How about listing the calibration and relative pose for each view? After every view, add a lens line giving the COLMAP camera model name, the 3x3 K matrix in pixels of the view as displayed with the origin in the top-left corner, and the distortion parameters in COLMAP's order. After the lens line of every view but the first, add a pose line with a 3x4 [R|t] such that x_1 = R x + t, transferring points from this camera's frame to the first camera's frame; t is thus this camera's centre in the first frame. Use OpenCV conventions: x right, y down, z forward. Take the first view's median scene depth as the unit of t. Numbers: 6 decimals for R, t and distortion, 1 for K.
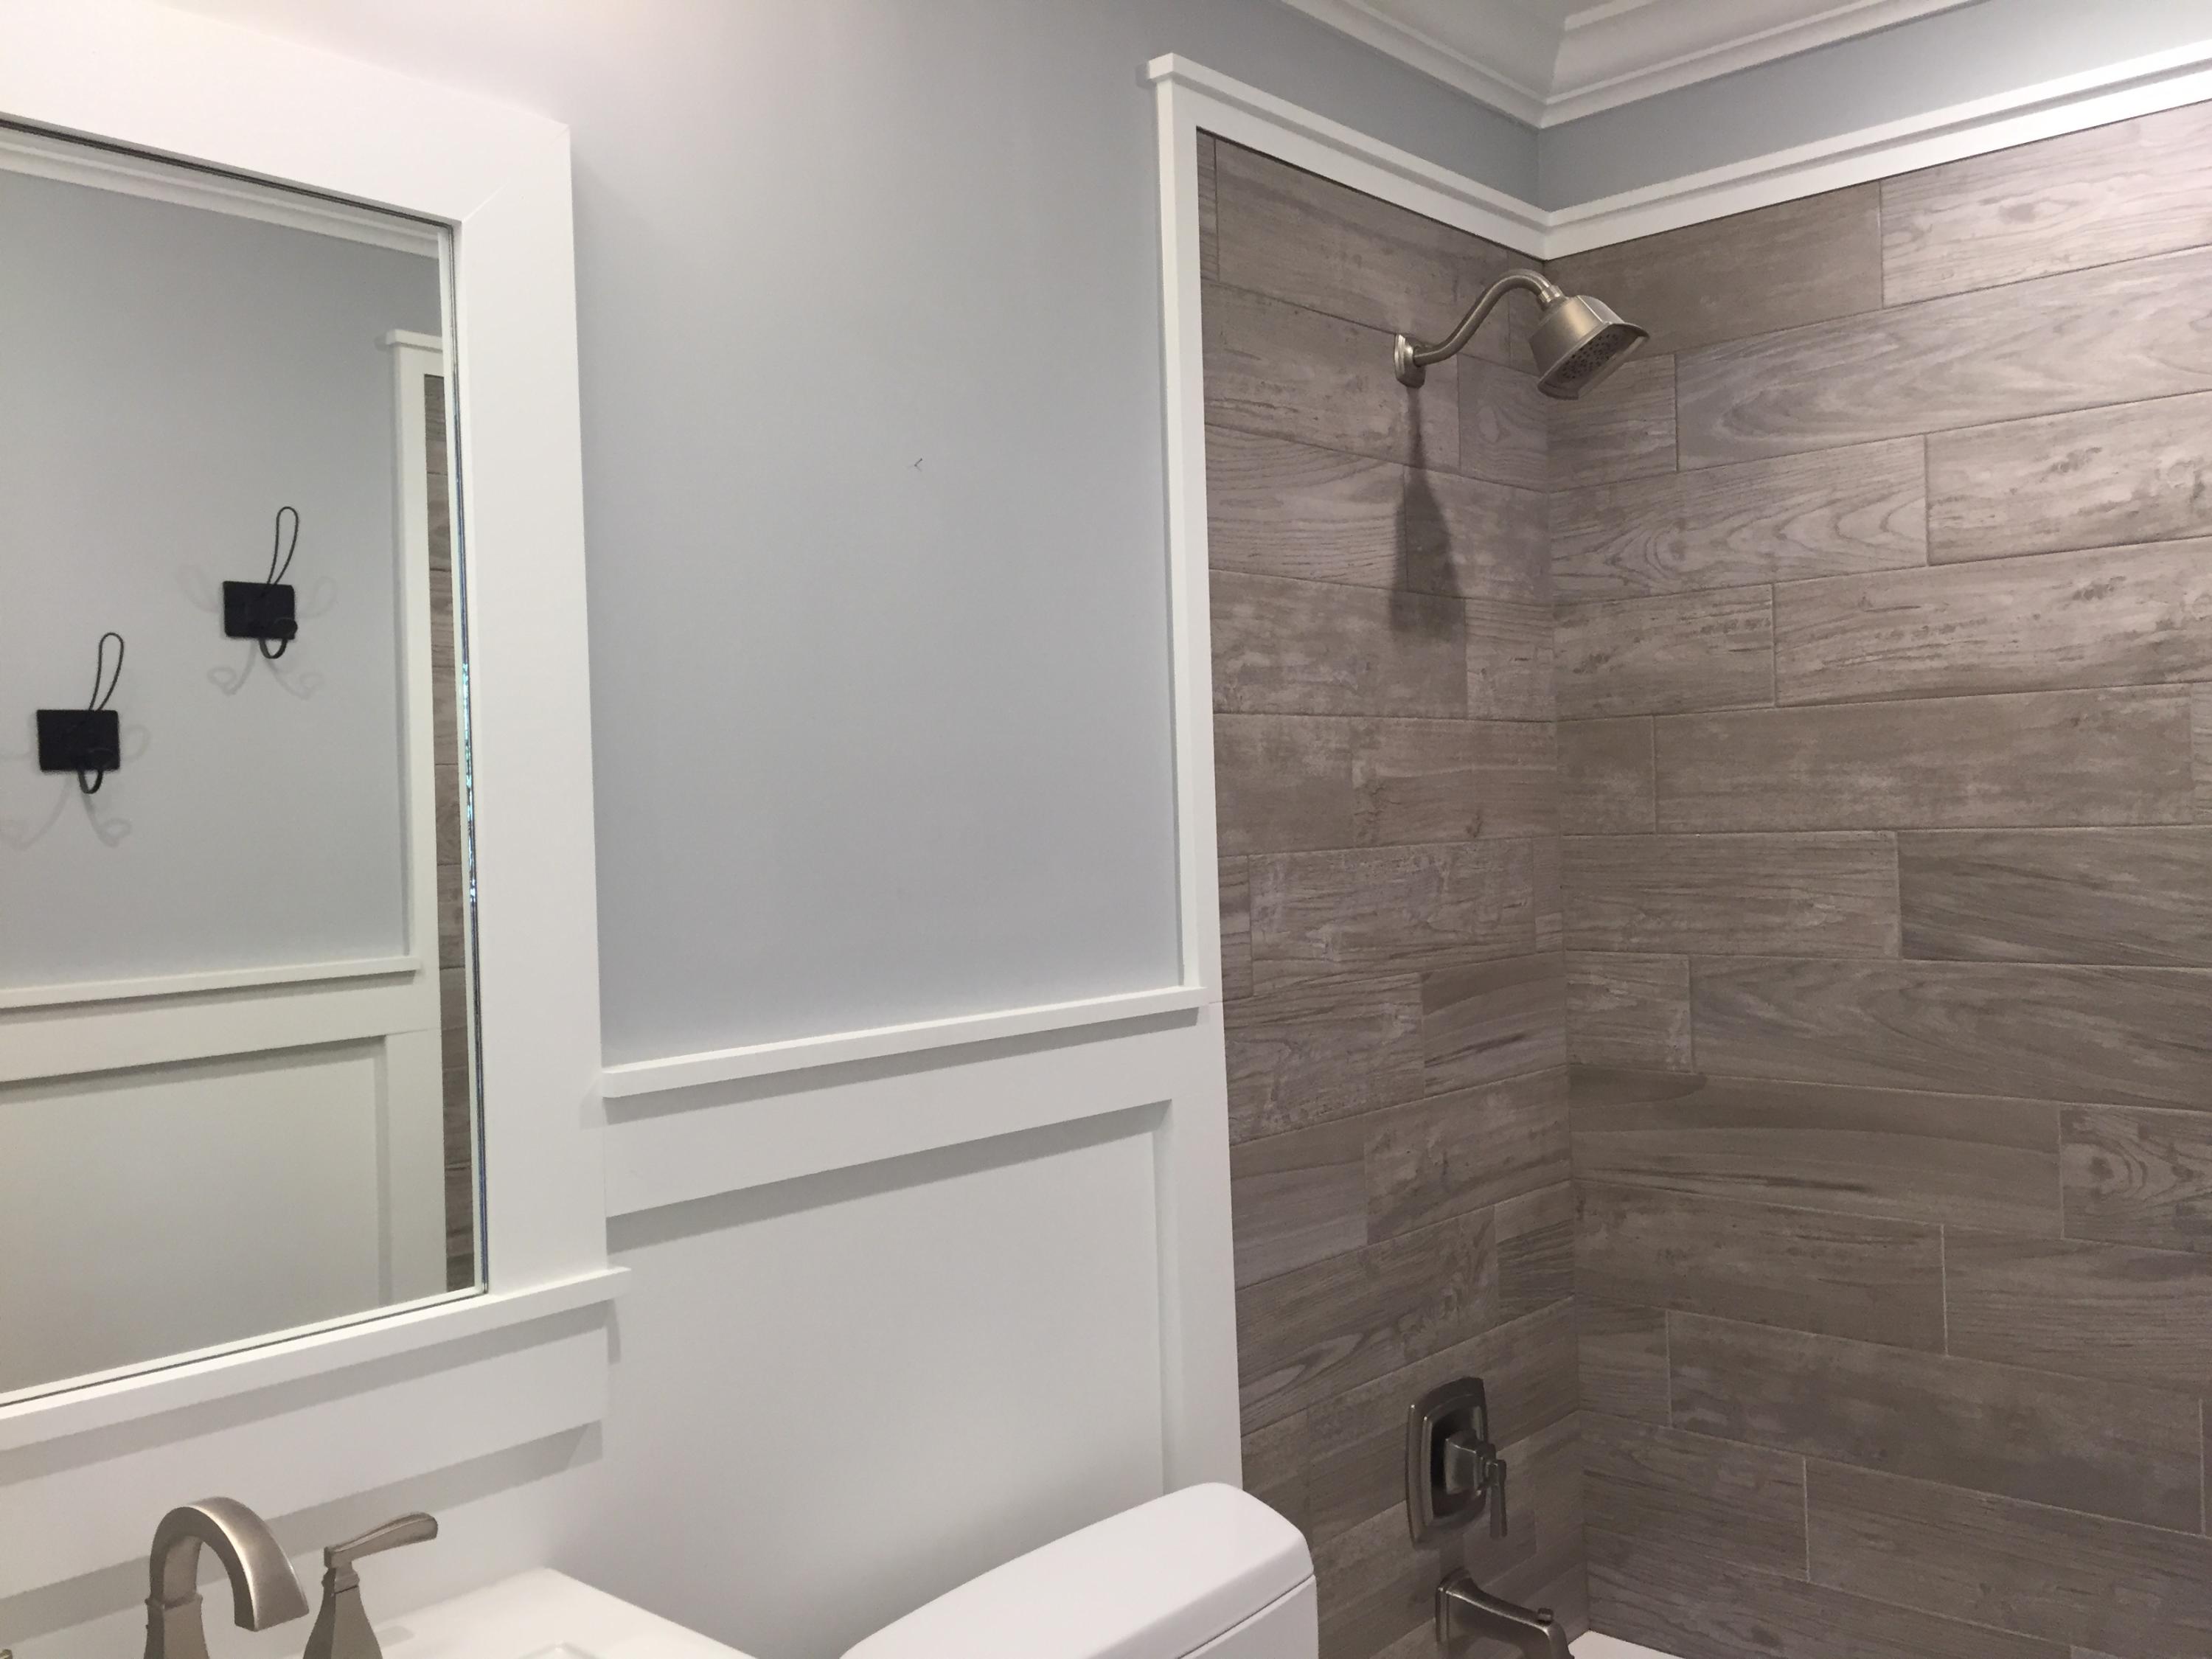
lens RADIAL K [[1862.4, 0, 1106.0], [0, 1862.4, 829.5], [0, 0, 1]] dist [0.085510, -0.112977]
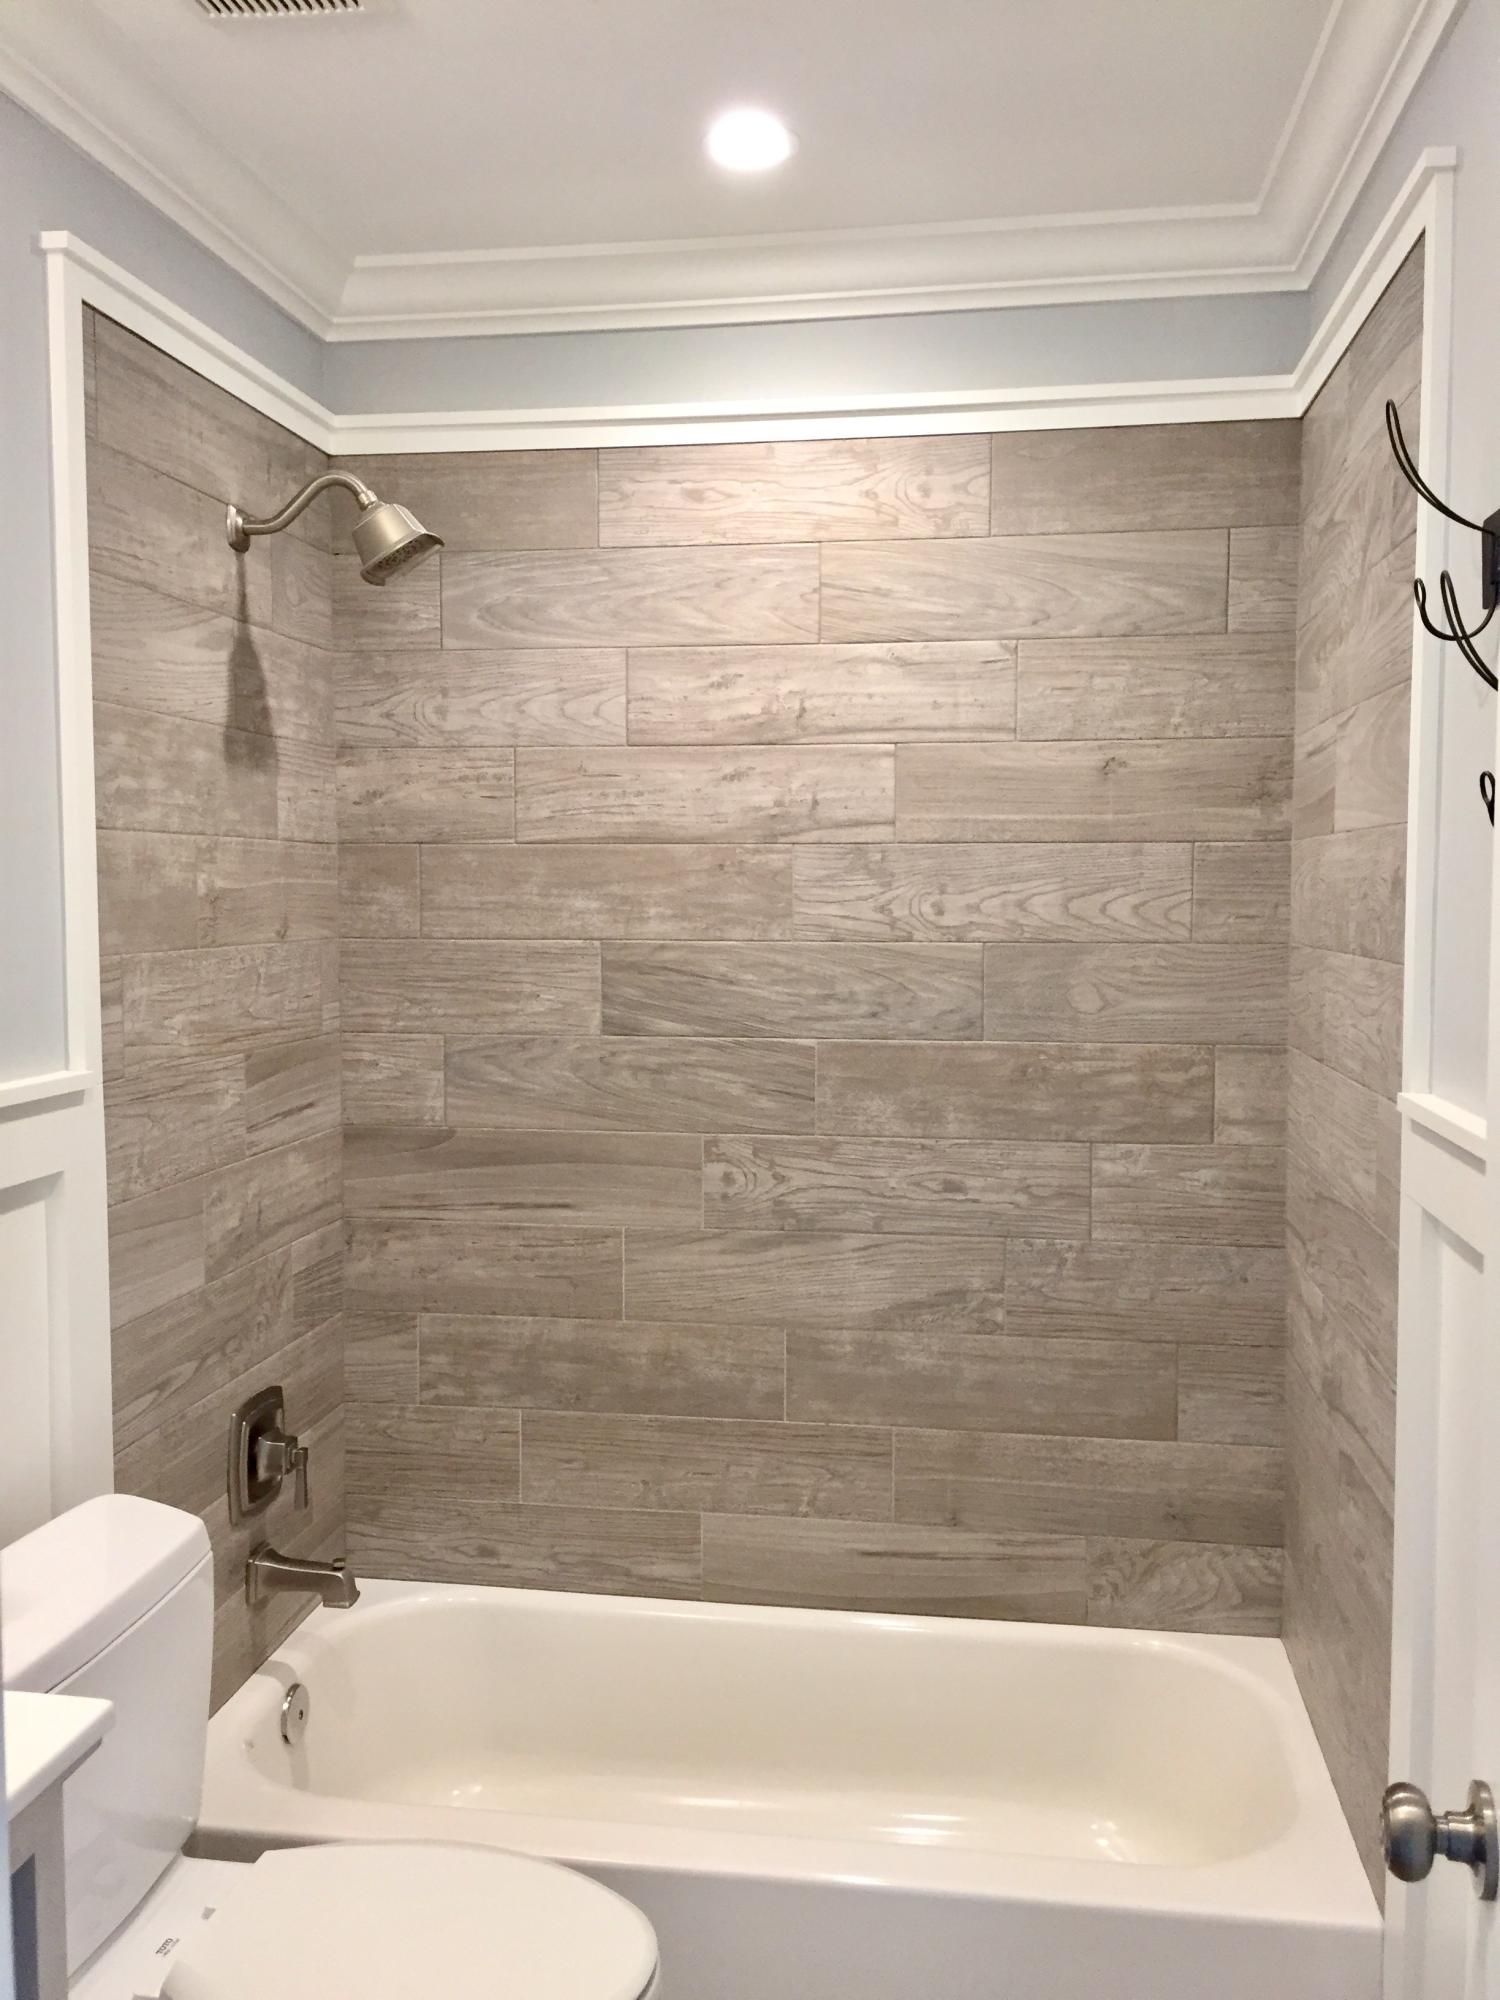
lens RADIAL K [[1683.9, 0, 722.2], [0, 1683.9, 1004.5], [0, 0, 1]] dist [0.085510, -0.112977]
pose [[0.843125, -0.004520, 0.537699, -0.158528], [-0.023287, 0.998720, 0.044910, -0.010116], [-0.537213, -0.050386, 0.841940, -0.067491]]
